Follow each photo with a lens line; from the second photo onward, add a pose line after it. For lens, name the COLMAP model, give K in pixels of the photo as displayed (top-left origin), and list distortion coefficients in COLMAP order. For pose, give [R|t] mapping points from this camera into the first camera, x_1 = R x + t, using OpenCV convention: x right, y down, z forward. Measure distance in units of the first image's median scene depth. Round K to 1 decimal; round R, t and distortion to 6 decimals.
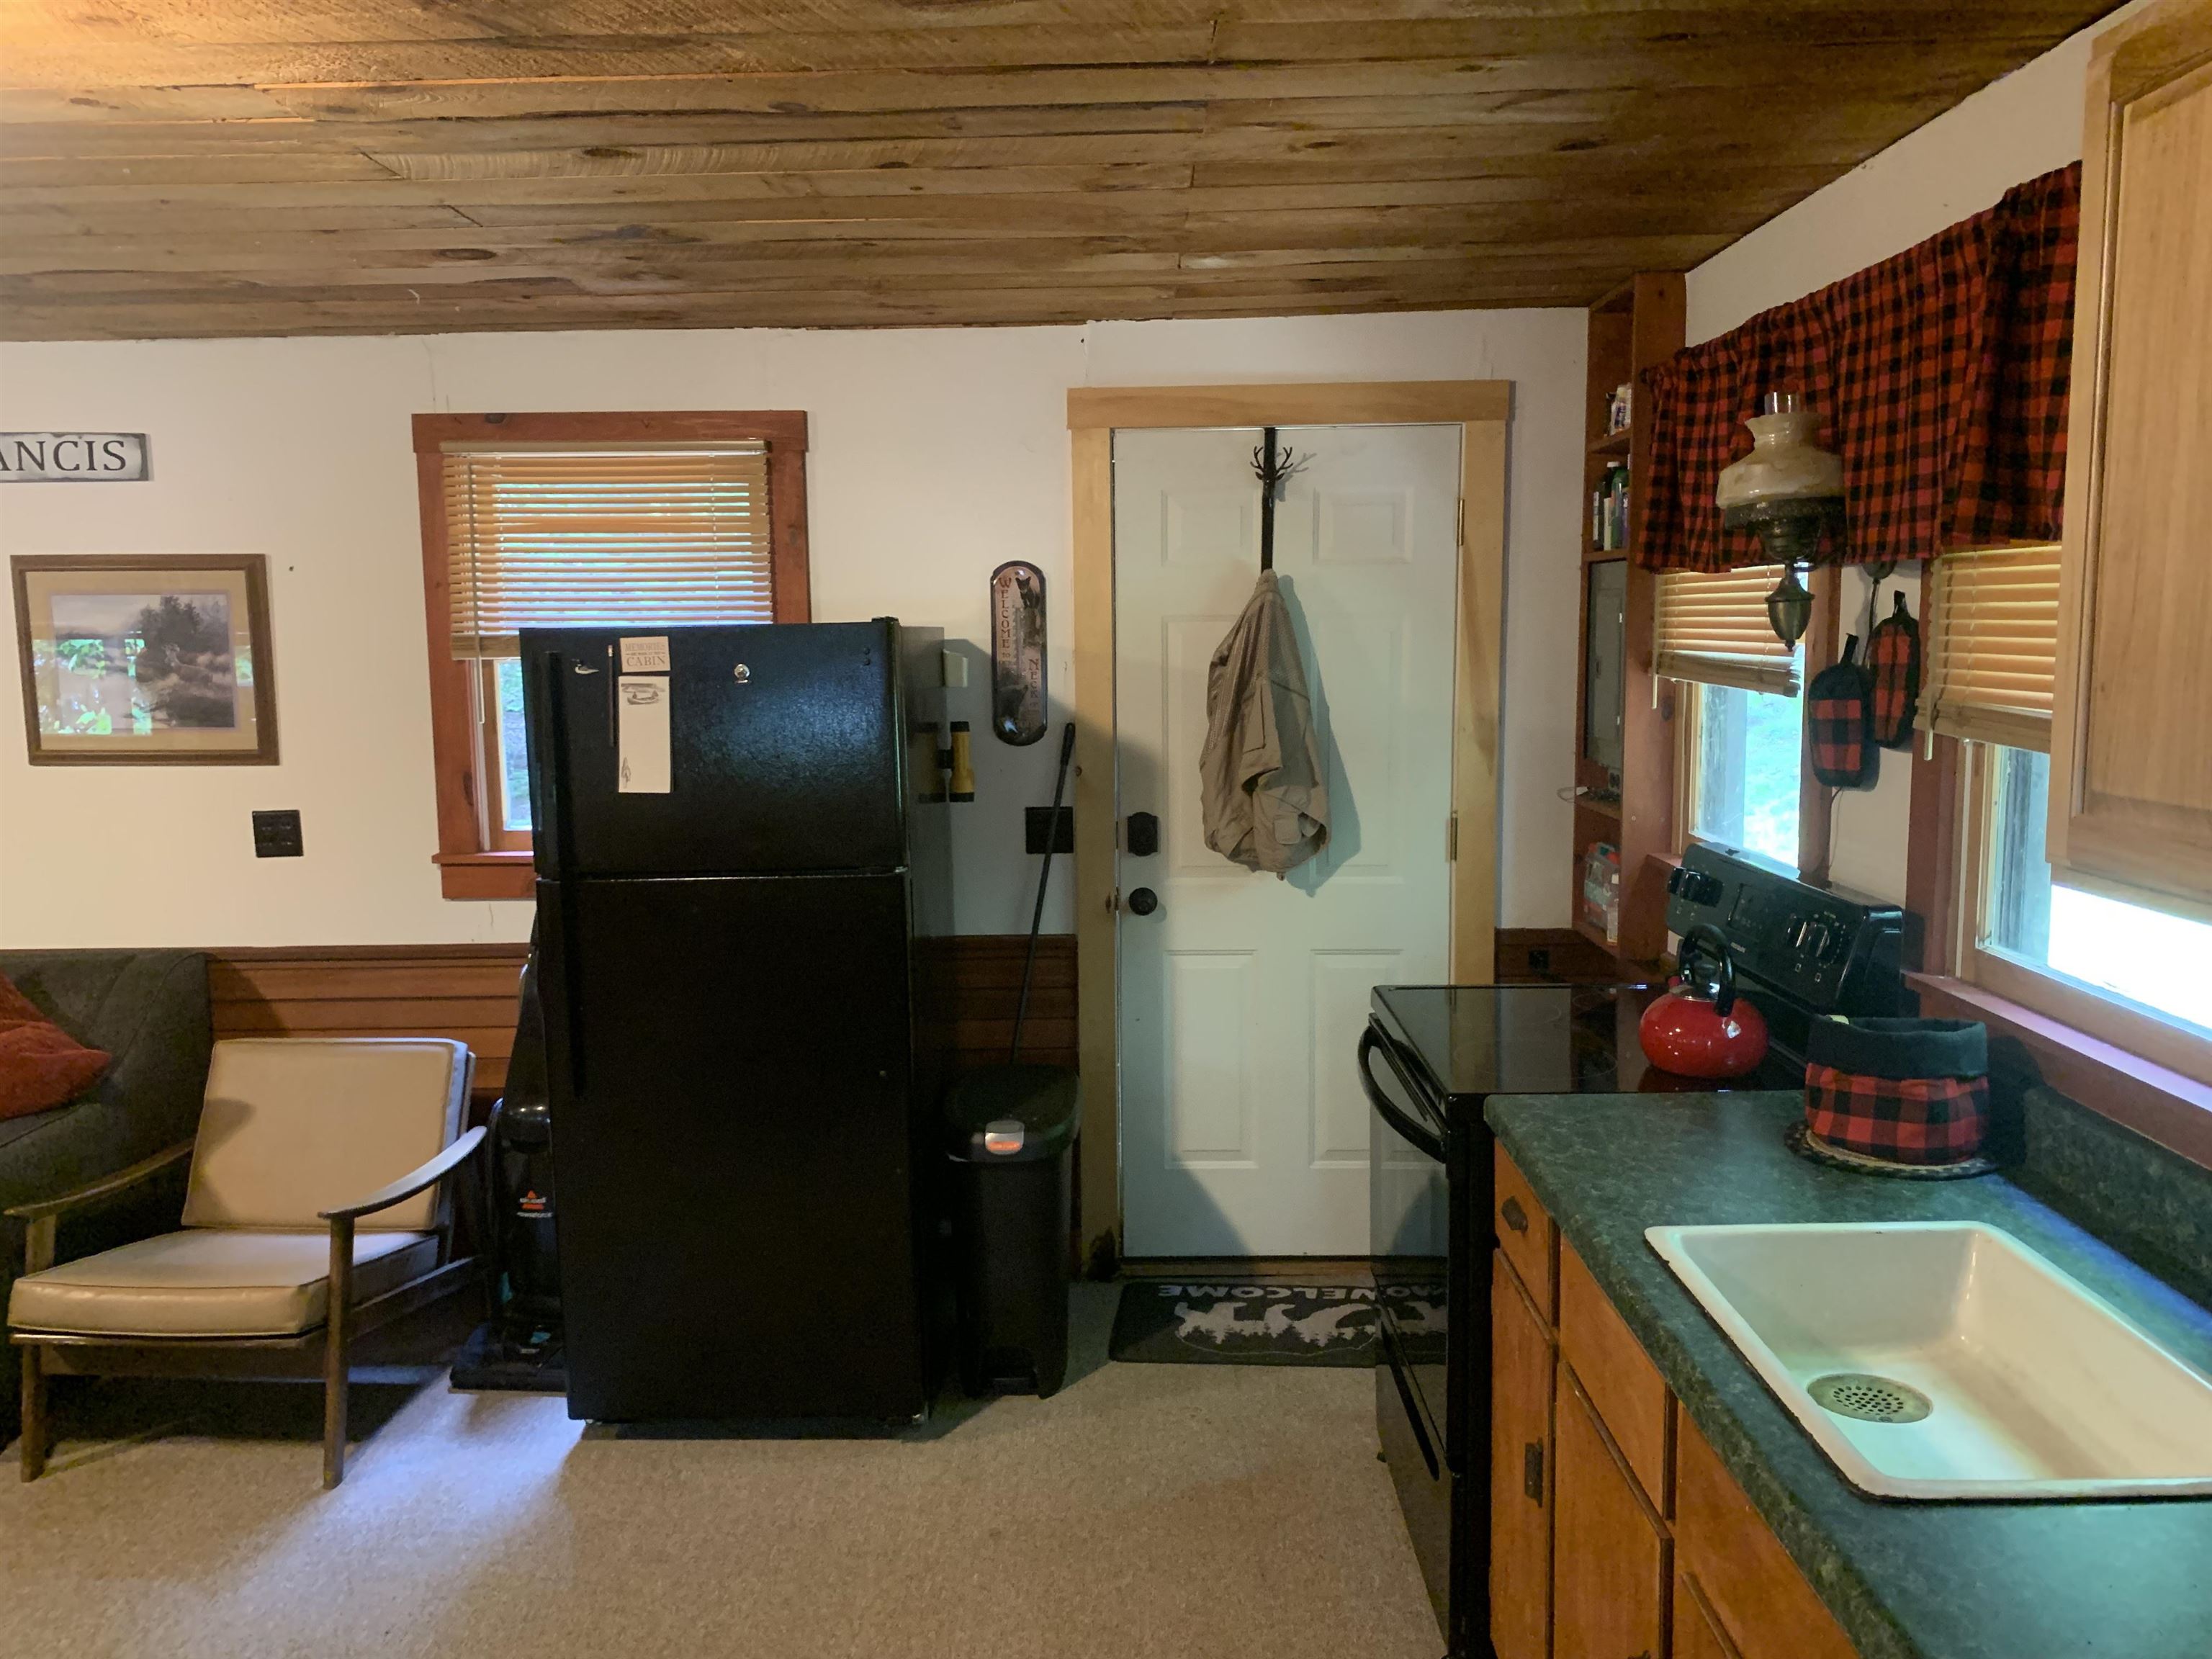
lens RADIAL K [[1685.7, 0, 1102.0], [0, 1685.7, 830.4], [0, 0, 1]] dist [0.045434, -0.056063]
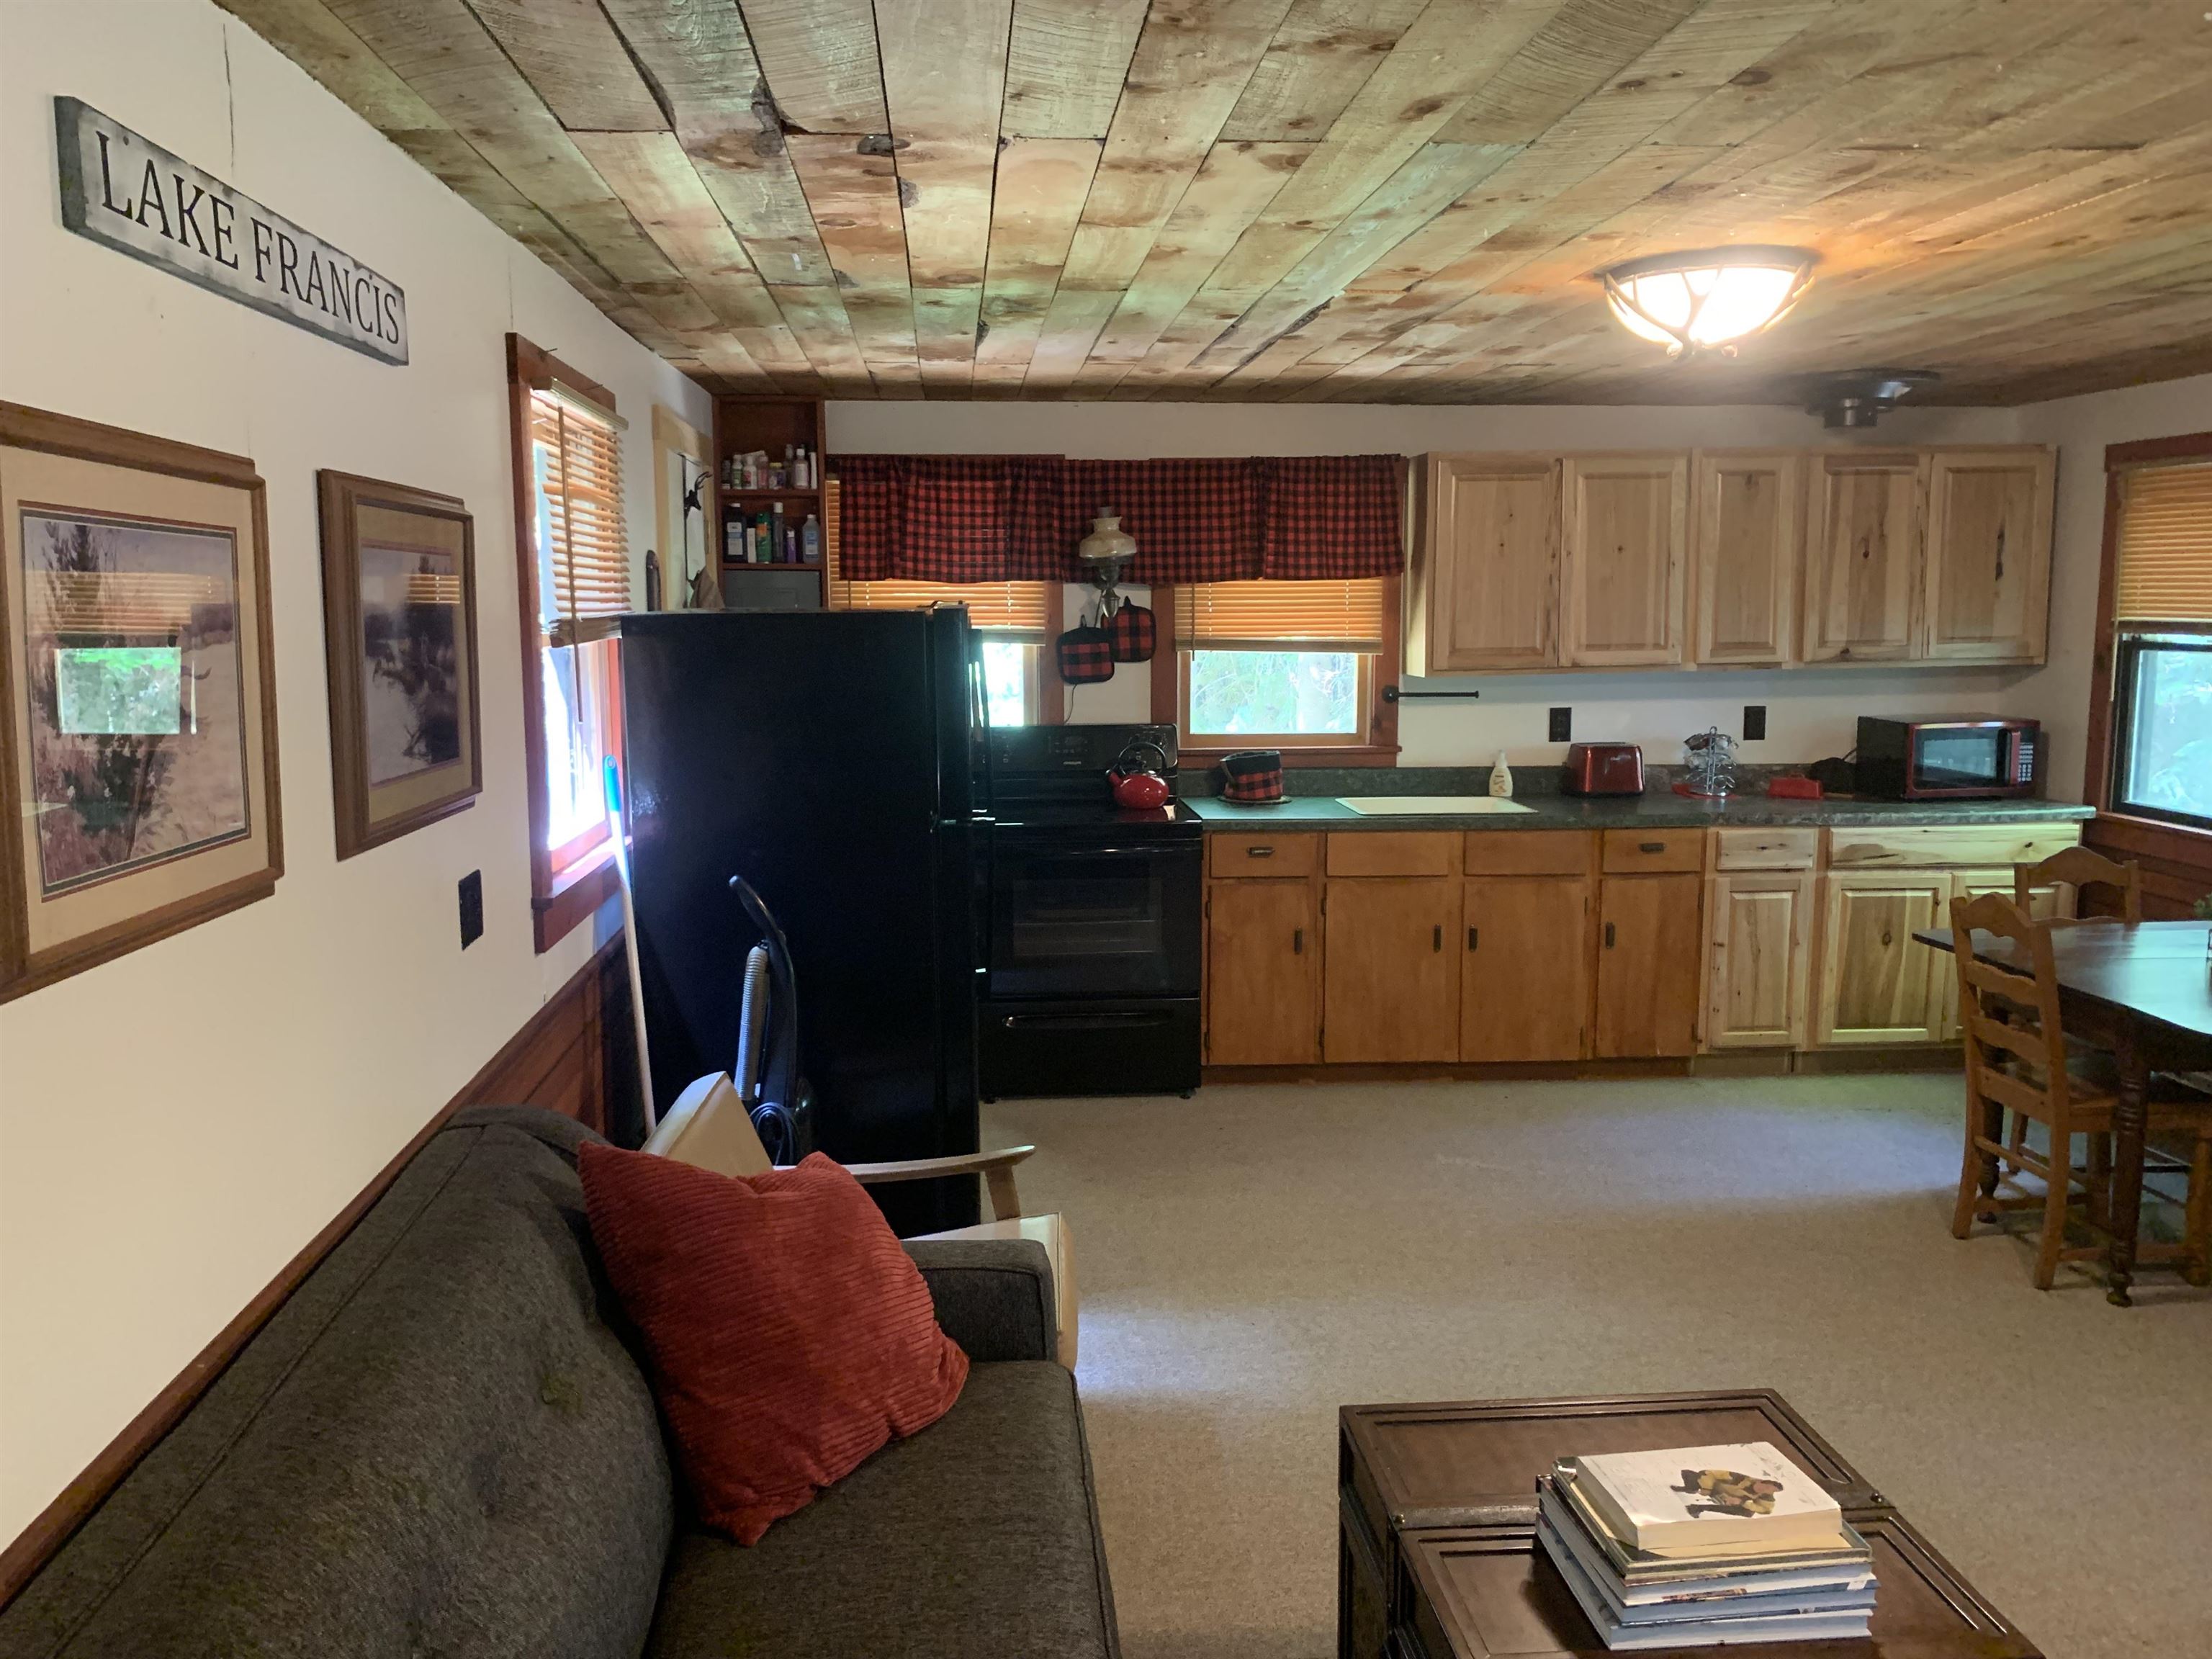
lens RADIAL K [[1685.7, 0, 1072.5], [0, 1685.7, 803.1], [0, 0, 1]] dist [0.045434, -0.056063]
pose [[-0.086376, -0.106762, 0.990526, -1.351049], [0.128511, 0.984741, 0.117345, -0.102027], [-0.987939, 0.137429, -0.071338, 0.924913]]
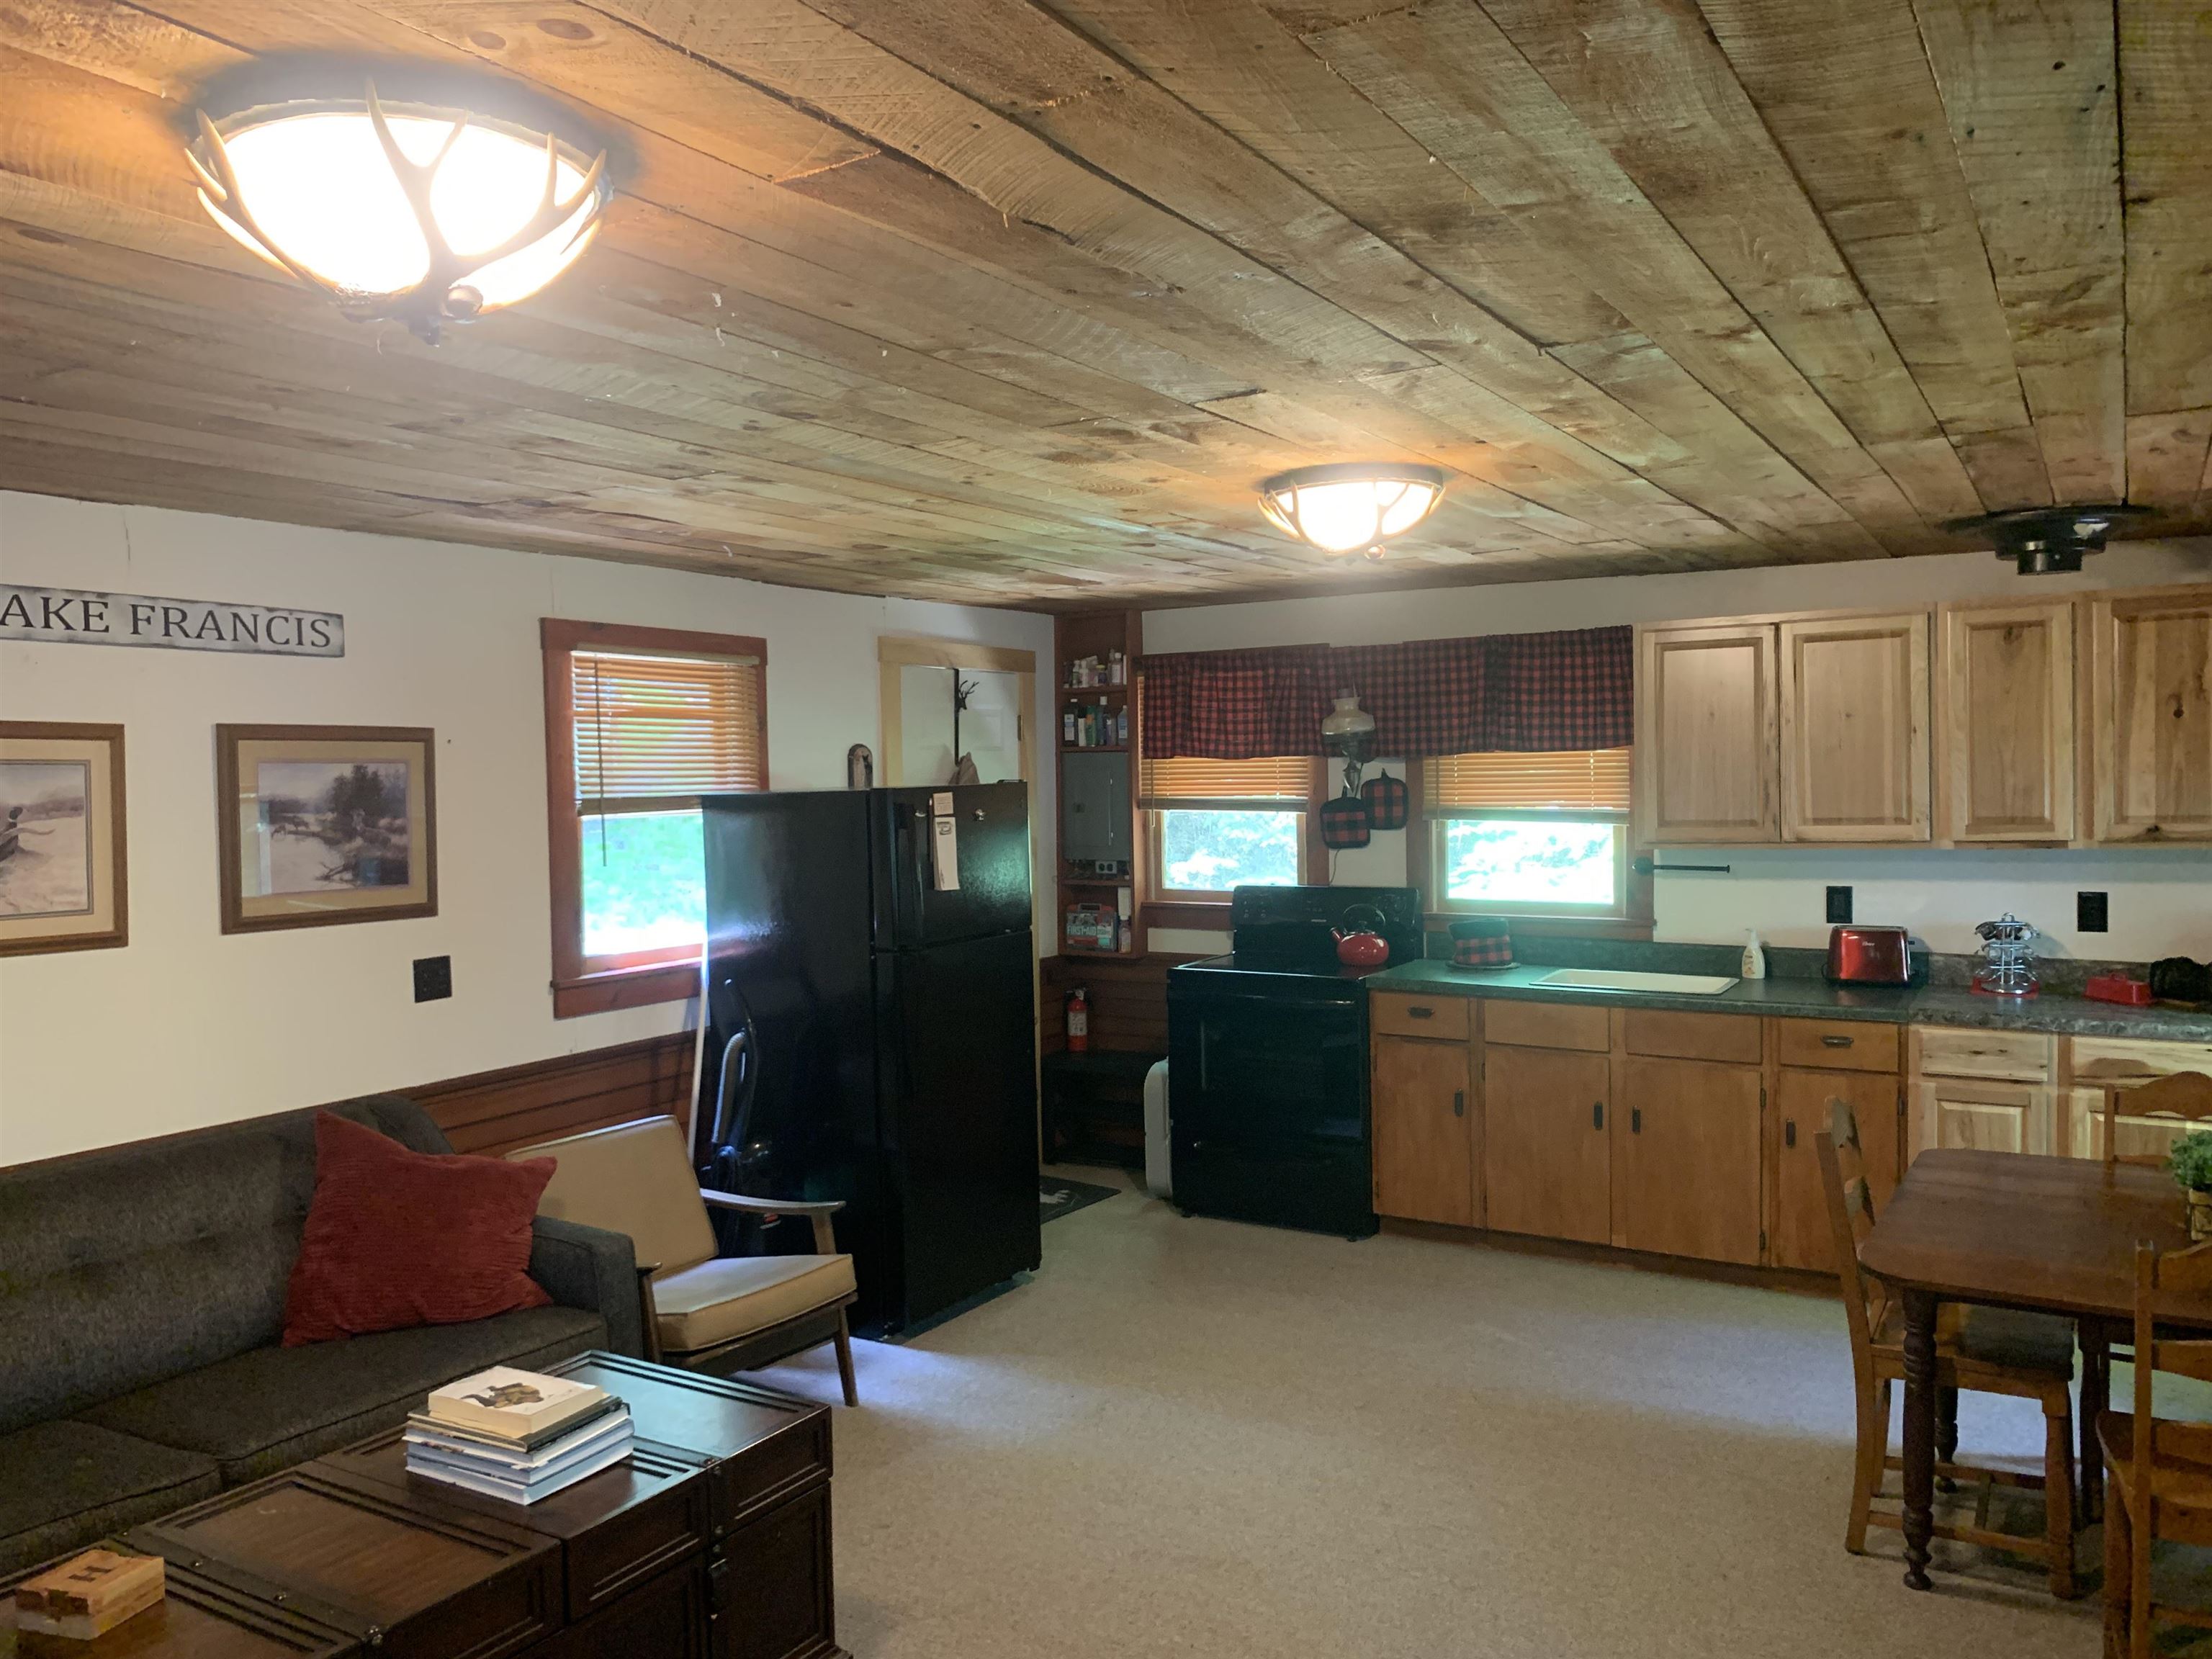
lens RADIAL K [[1685.7, 0, 1081.7], [0, 1685.7, 840.5], [0, 0, 1]] dist [0.045434, -0.056063]
pose [[0.509564, -0.030951, 0.859876, -1.396851], [0.115996, 0.992701, -0.033008, -0.002103], [-0.852578, 0.116562, 0.509435, 0.079854]]
